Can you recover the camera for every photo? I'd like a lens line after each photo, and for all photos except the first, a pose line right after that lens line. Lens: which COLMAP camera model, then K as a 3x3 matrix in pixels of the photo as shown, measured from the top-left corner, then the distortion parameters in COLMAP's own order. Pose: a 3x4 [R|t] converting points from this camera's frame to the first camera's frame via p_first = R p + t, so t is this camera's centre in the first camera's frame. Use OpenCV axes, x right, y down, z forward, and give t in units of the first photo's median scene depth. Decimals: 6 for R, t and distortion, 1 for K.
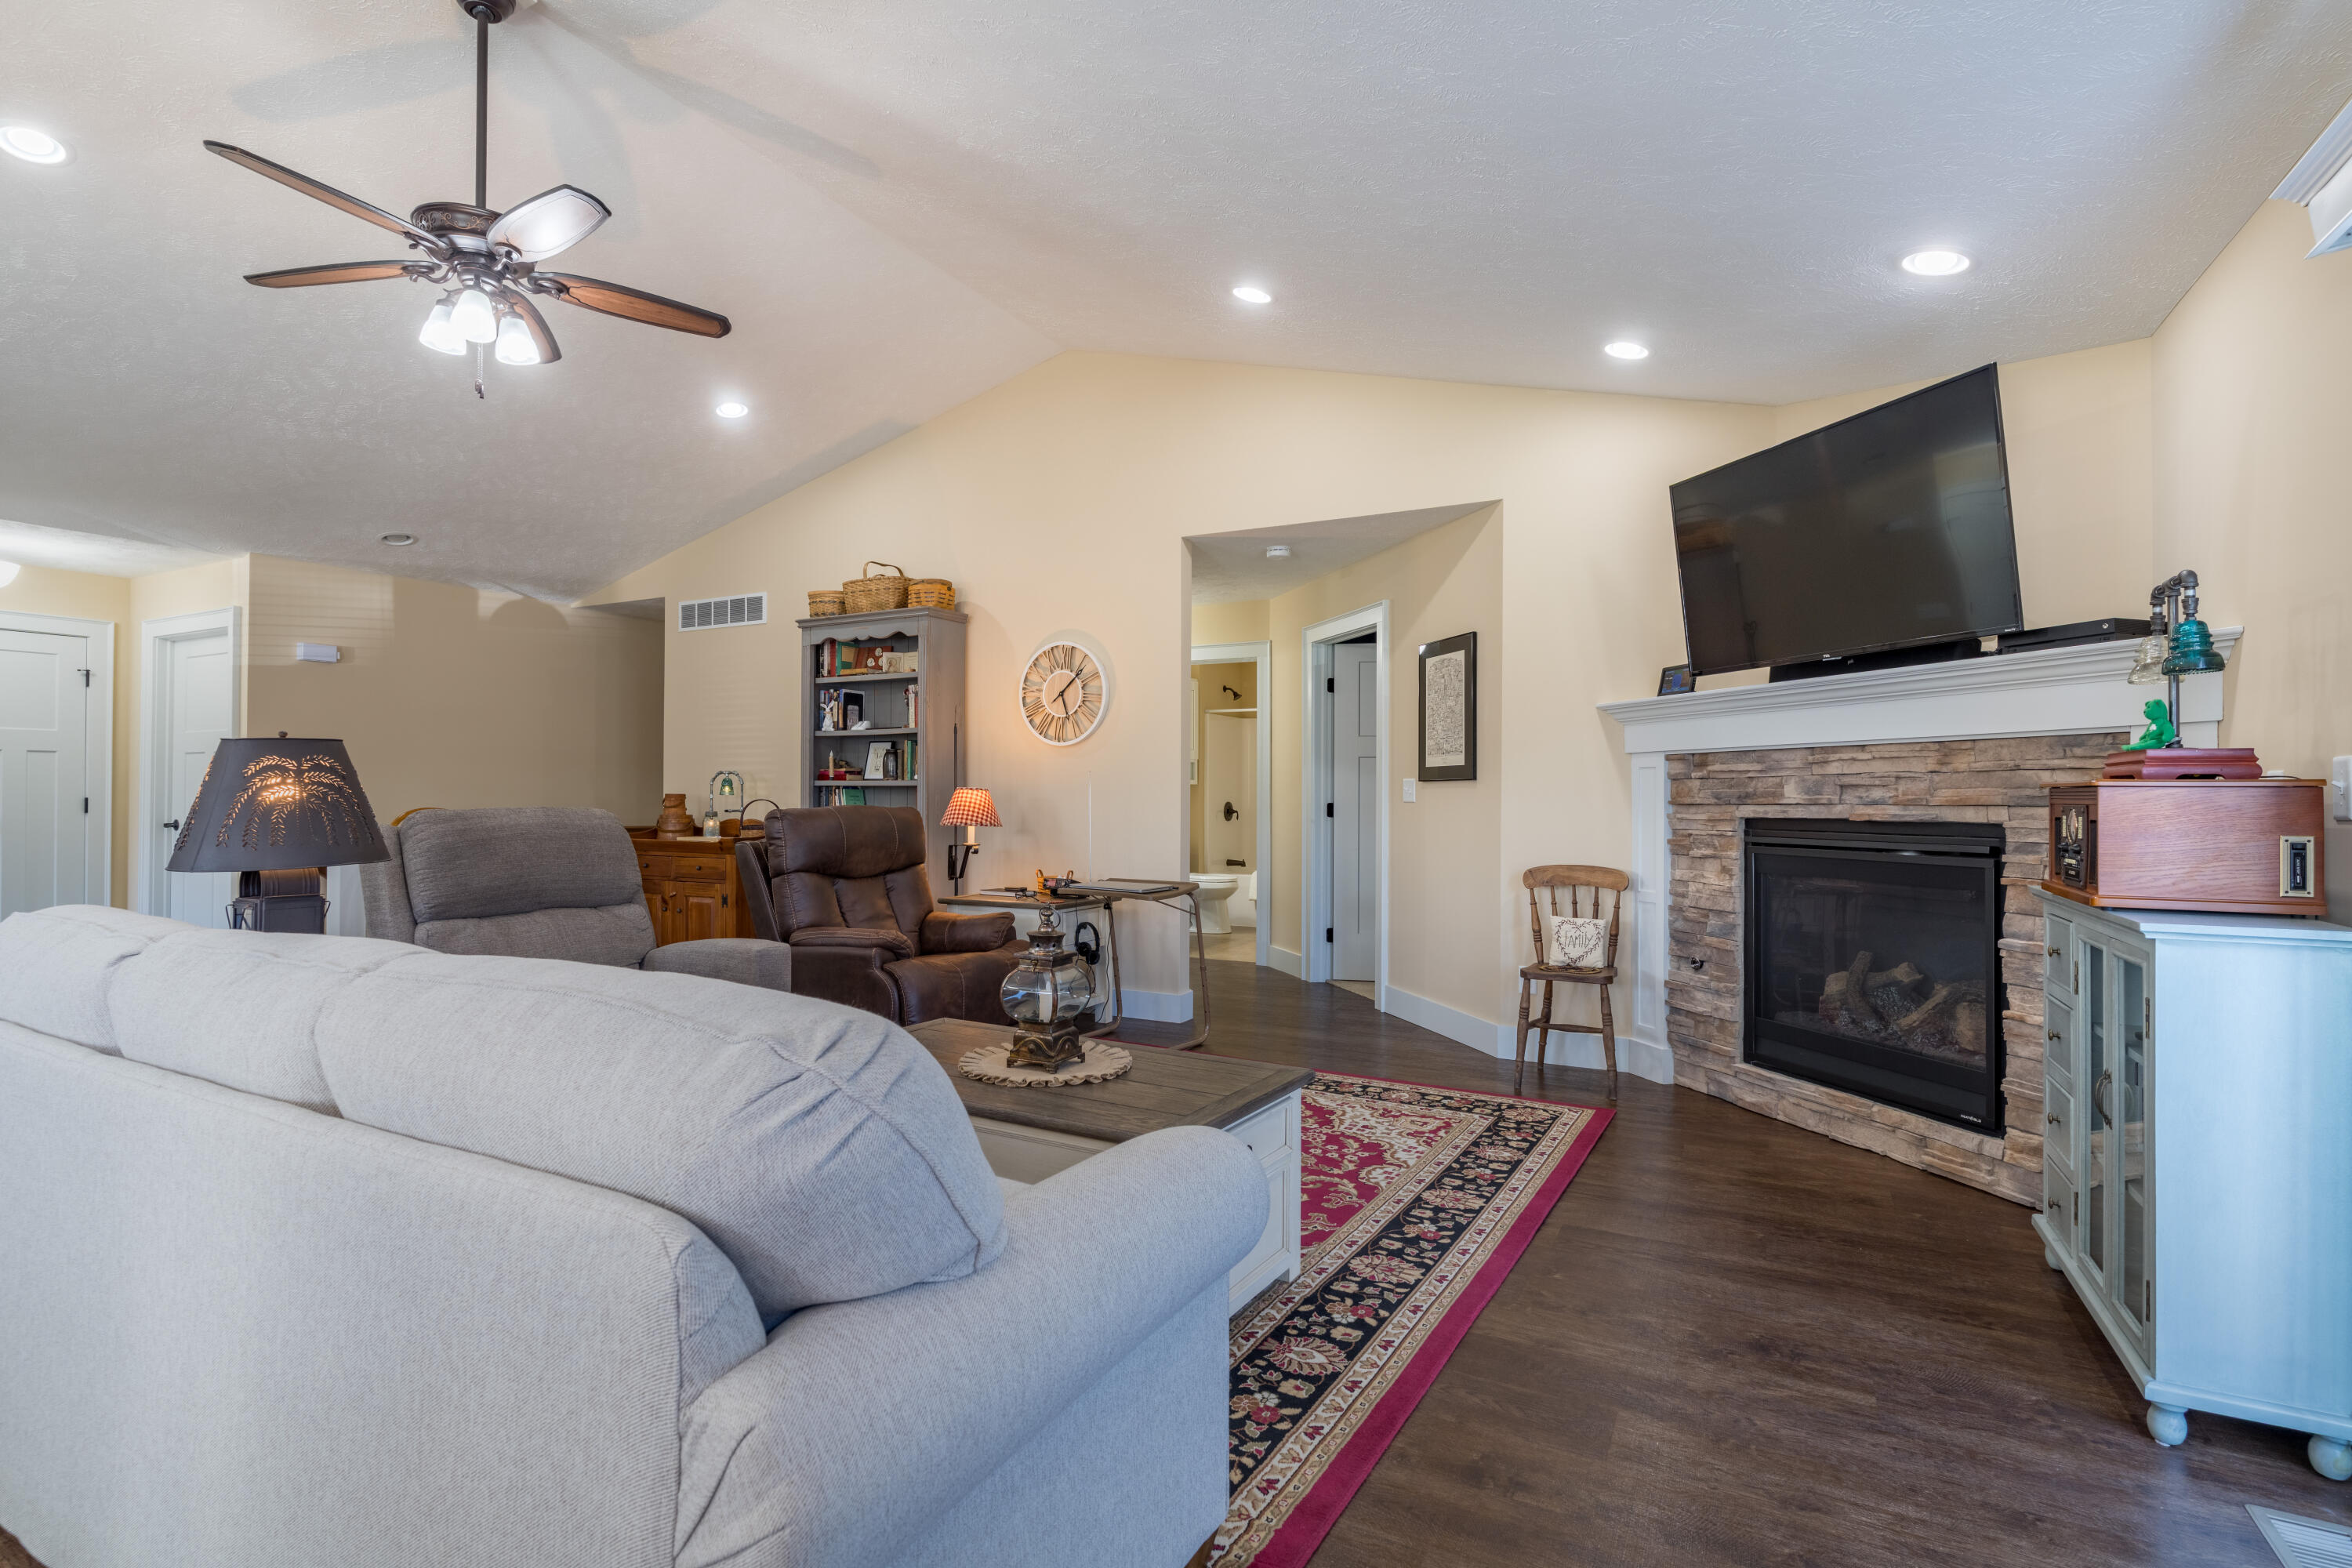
lens RADIAL K [[1120.4, 0, 1185.4], [0, 1120.4, 799.8], [0, 0, 1]] dist [0.001285, -0.000222]
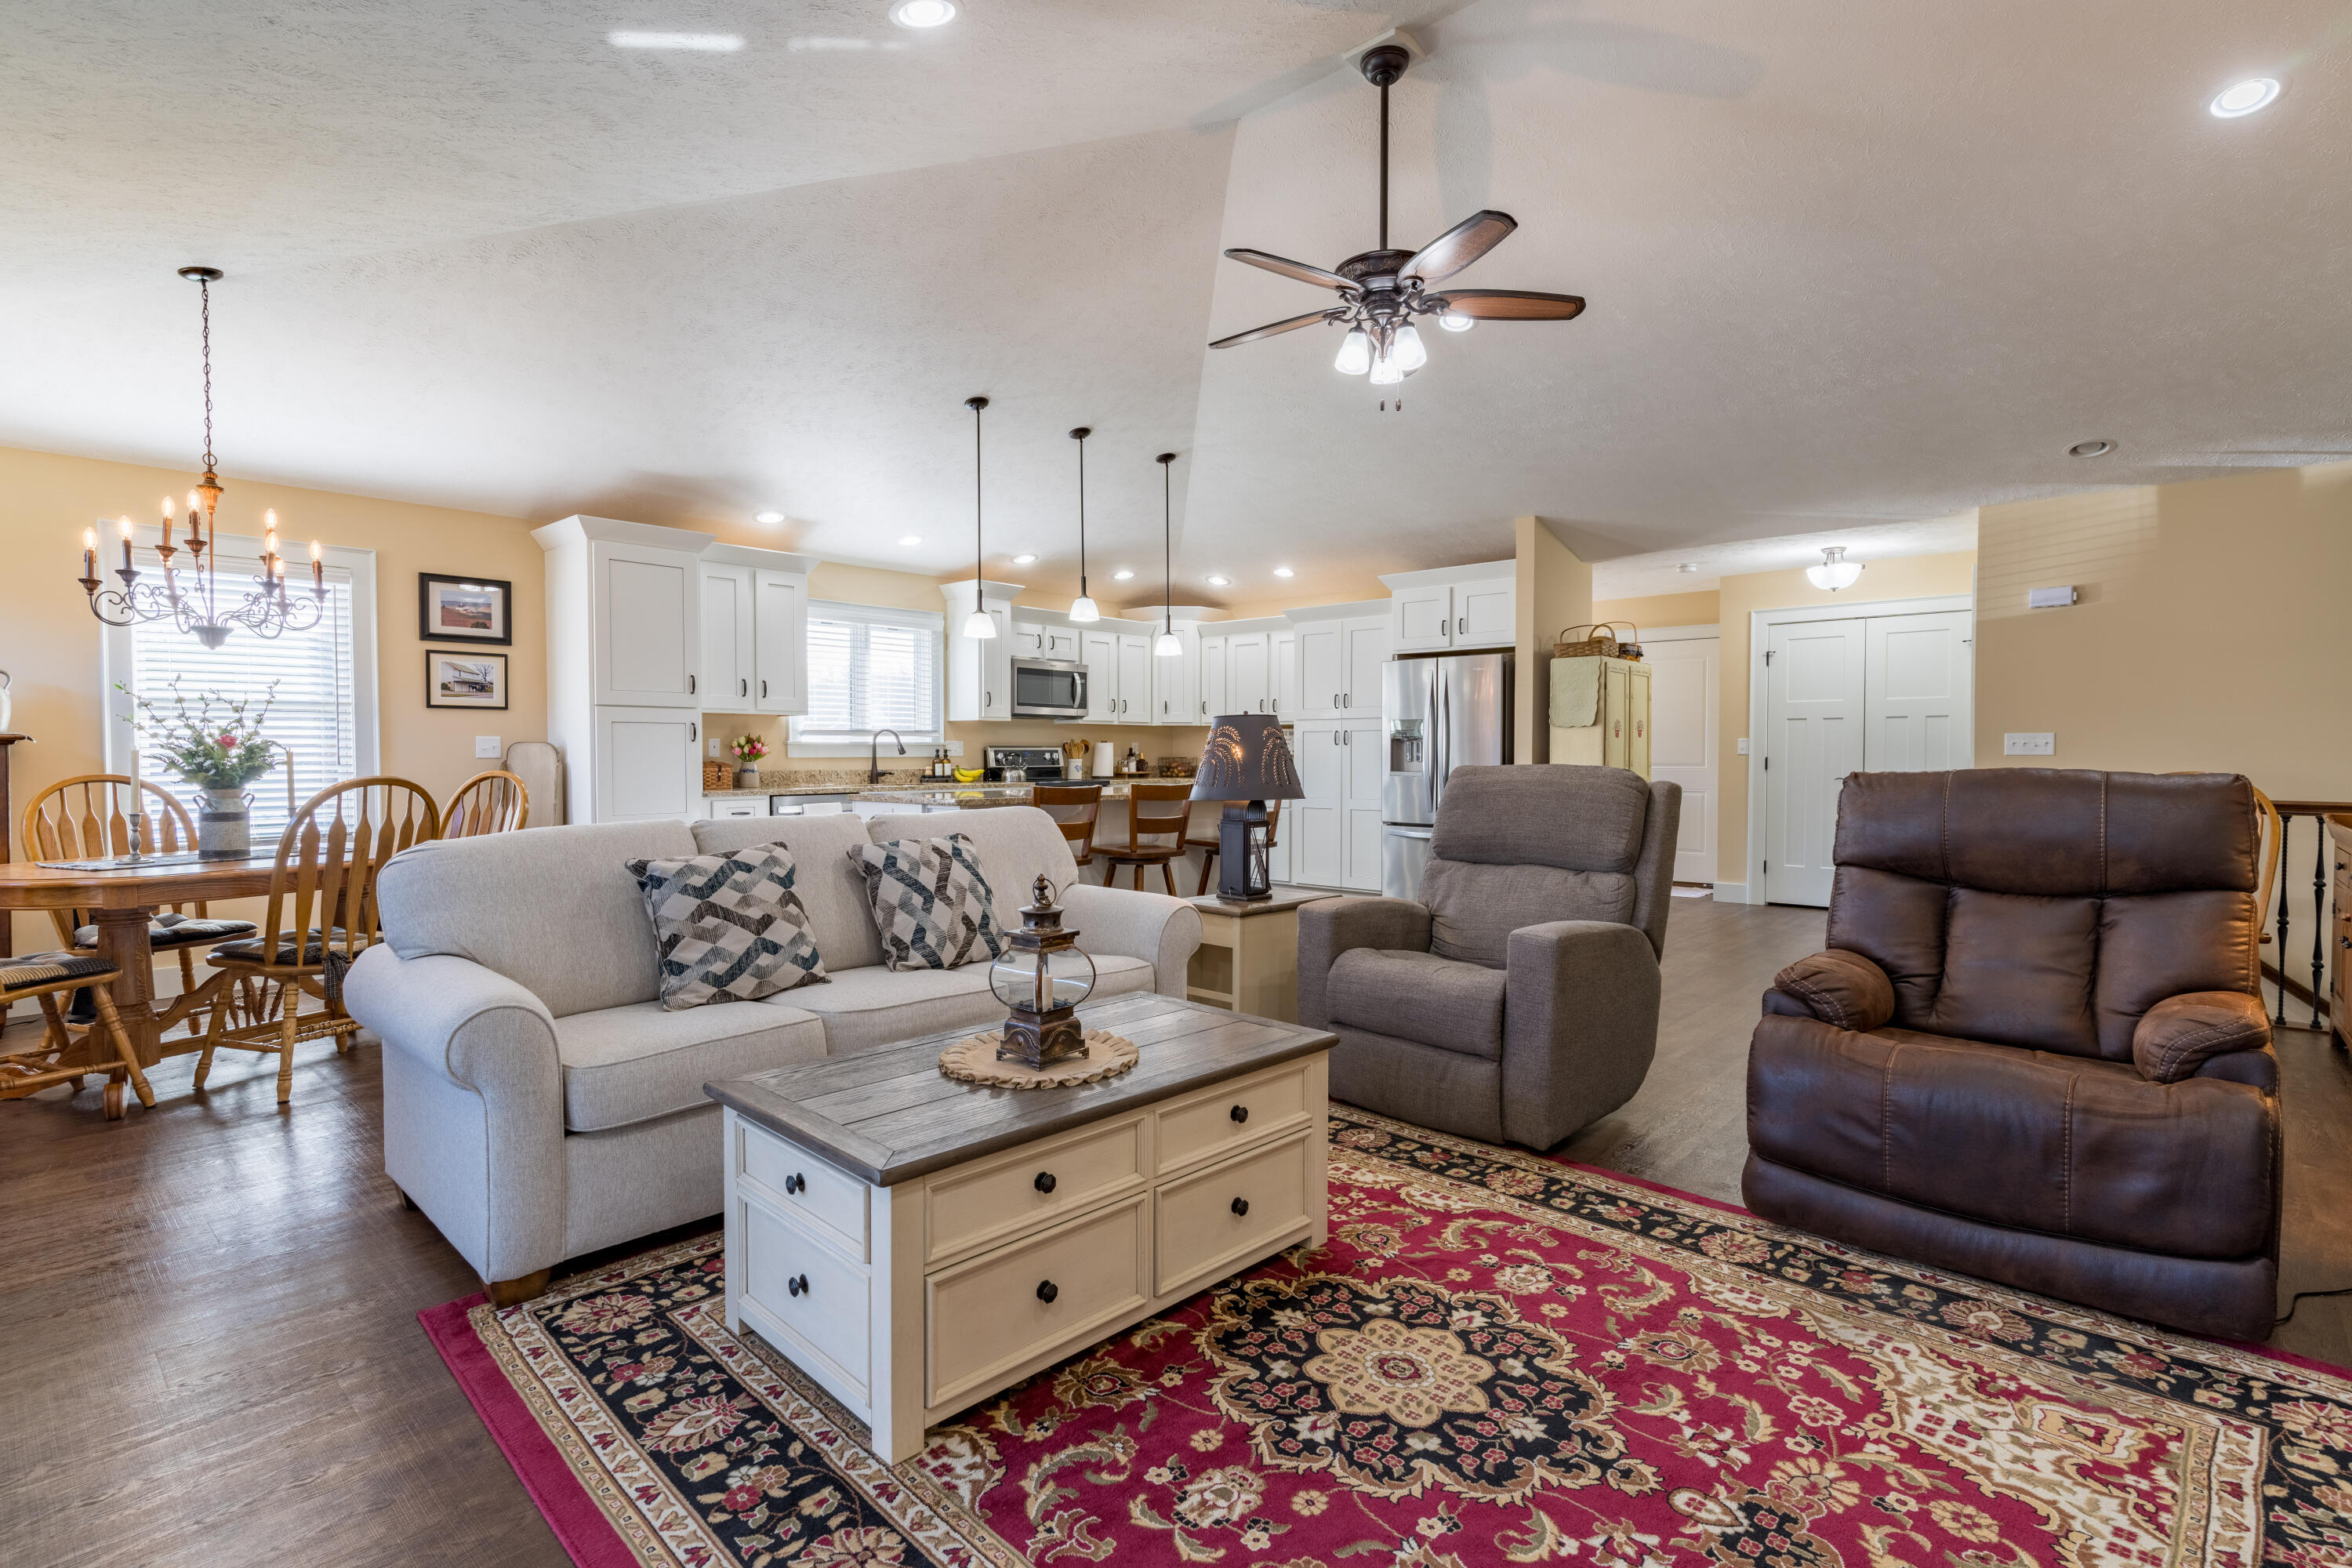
lens RADIAL K [[1120.4, 0, 1186.6], [0, 1120.4, 771.2], [0, 0, 1]] dist [0.001285, -0.000222]
pose [[-0.261243, 0.005052, -0.965260, 0.762377], [0.004673, 0.999981, 0.003969, 0.009133], [0.965262, -0.003473, -0.261262, 1.471045]]
